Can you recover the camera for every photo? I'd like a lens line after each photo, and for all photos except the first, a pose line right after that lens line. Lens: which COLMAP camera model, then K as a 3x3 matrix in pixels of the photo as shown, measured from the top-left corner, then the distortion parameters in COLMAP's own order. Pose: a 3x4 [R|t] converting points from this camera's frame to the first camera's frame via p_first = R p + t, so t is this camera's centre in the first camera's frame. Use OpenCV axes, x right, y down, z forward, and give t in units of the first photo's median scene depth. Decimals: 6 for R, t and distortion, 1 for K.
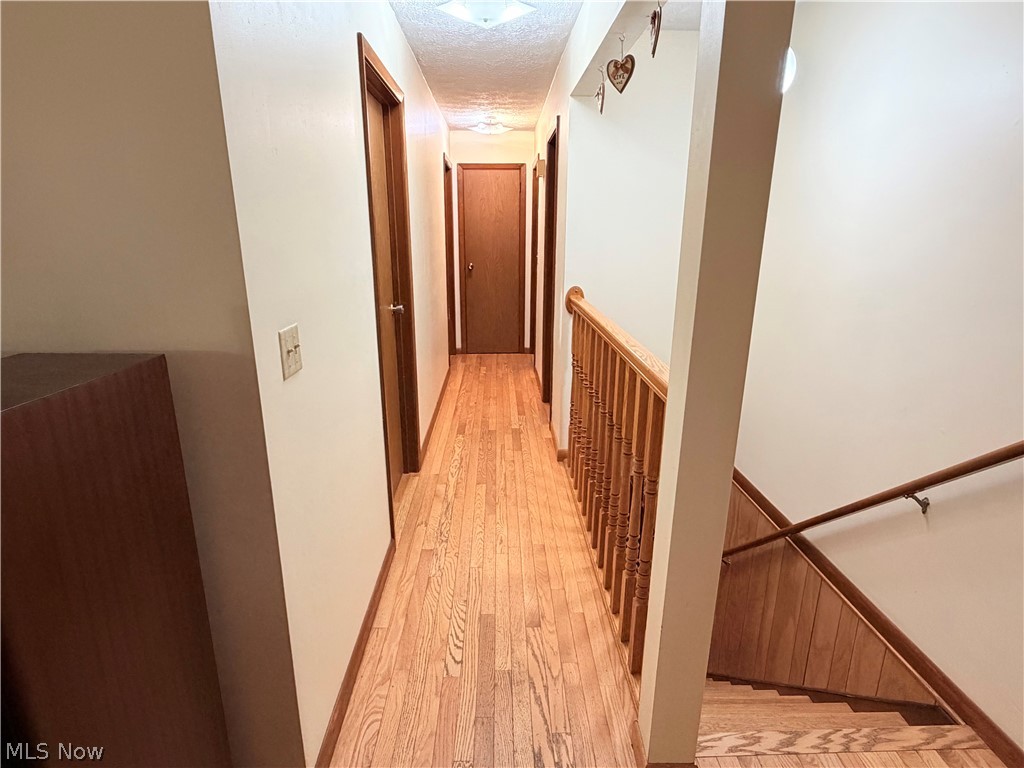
lens RADIAL K [[543.8, 0, 508.8], [0, 543.8, 385.4], [0, 0, 1]] dist [-0.007663, 0.003445]
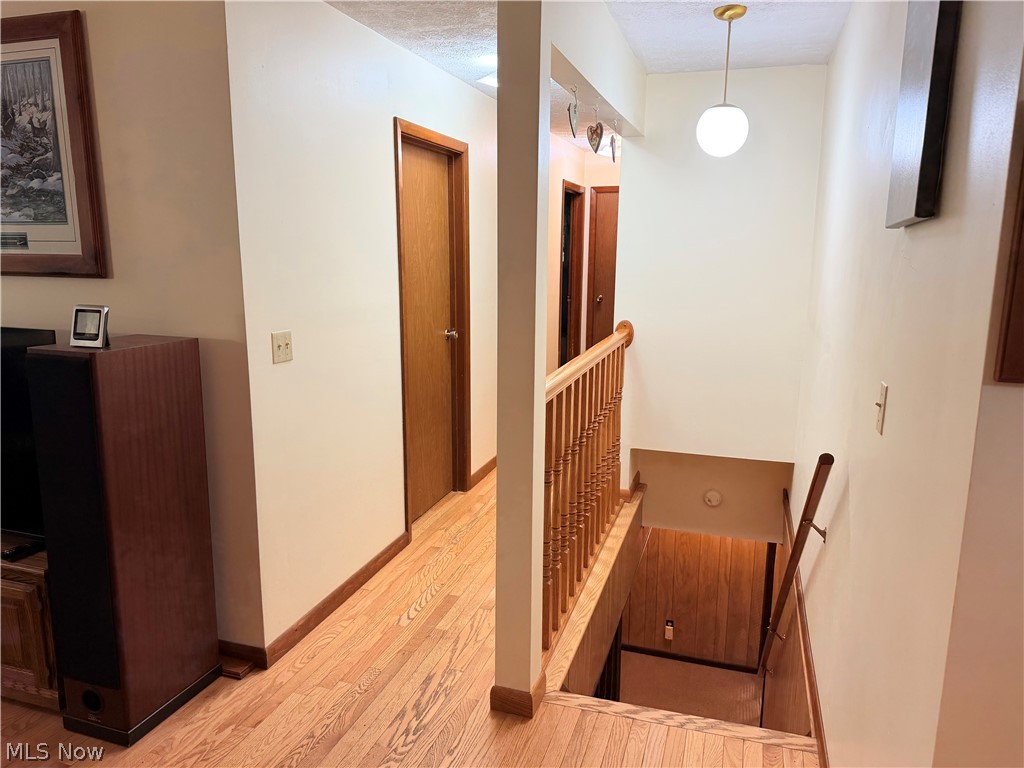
lens RADIAL K [[714.0, 0, 511.5], [0, 714.0, 387.1], [0, 0, 1]] dist [0.068826, -0.082678]
pose [[0.944652, 0.065487, -0.321473, 0.601280], [-0.094171, 0.992765, -0.074489, 0.097172], [0.314269, 0.100640, 0.943985, -0.491760]]
